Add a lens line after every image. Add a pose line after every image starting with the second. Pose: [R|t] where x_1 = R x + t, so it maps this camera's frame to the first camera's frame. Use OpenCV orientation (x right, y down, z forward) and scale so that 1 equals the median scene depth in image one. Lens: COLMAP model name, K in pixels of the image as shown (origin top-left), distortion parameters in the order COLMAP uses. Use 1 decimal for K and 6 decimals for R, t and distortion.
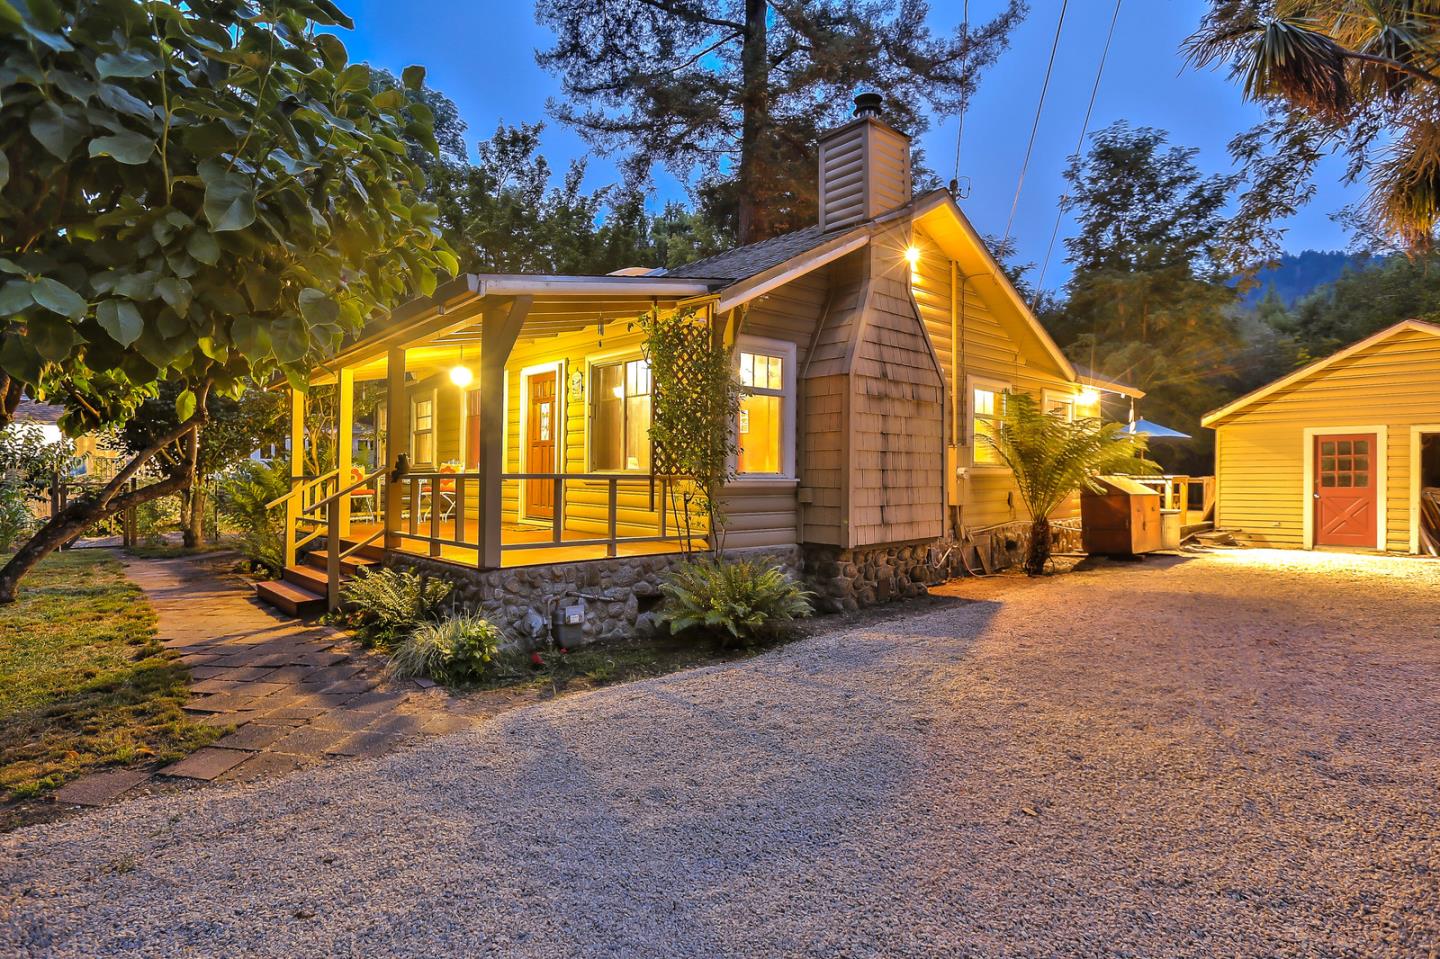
lens RADIAL K [[747.1, 0, 720.0], [0, 747.1, 479.5], [0, 0, 1]] dist [-0.020909, 0.000460]
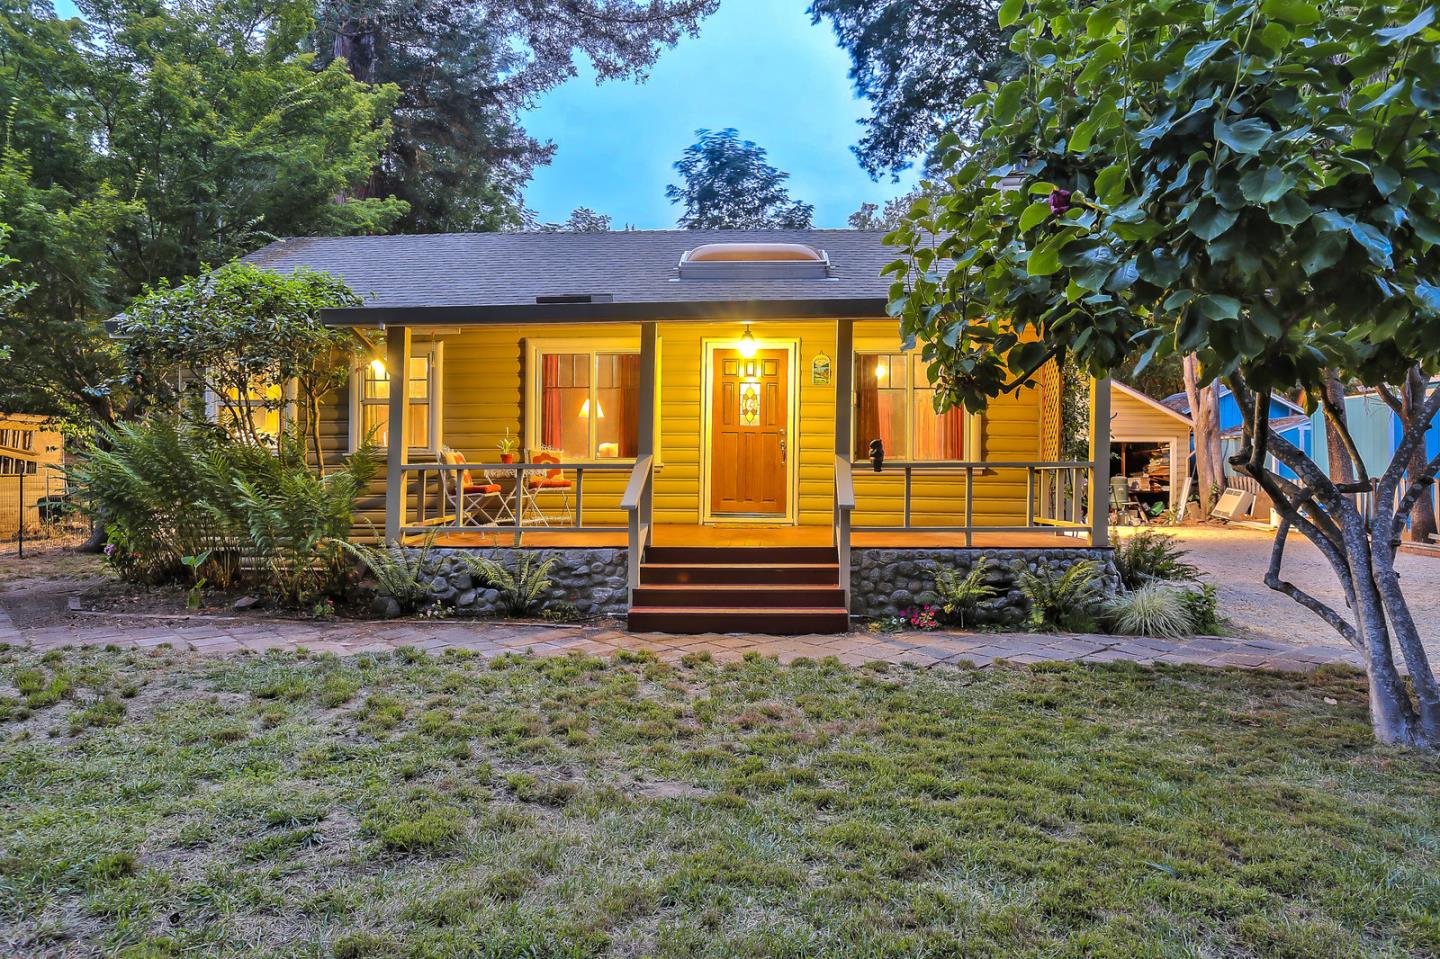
lens RADIAL K [[915.4, 0, 720.0], [0, 915.4, 479.5], [0, 0, 1]] dist [-0.003973, 0.000211]
pose [[0.714096, -0.005010, 0.700030, -0.786669], [0.002818, 0.999987, 0.004281, 0.004865], [-0.700042, -0.001084, 0.714101, 0.195784]]
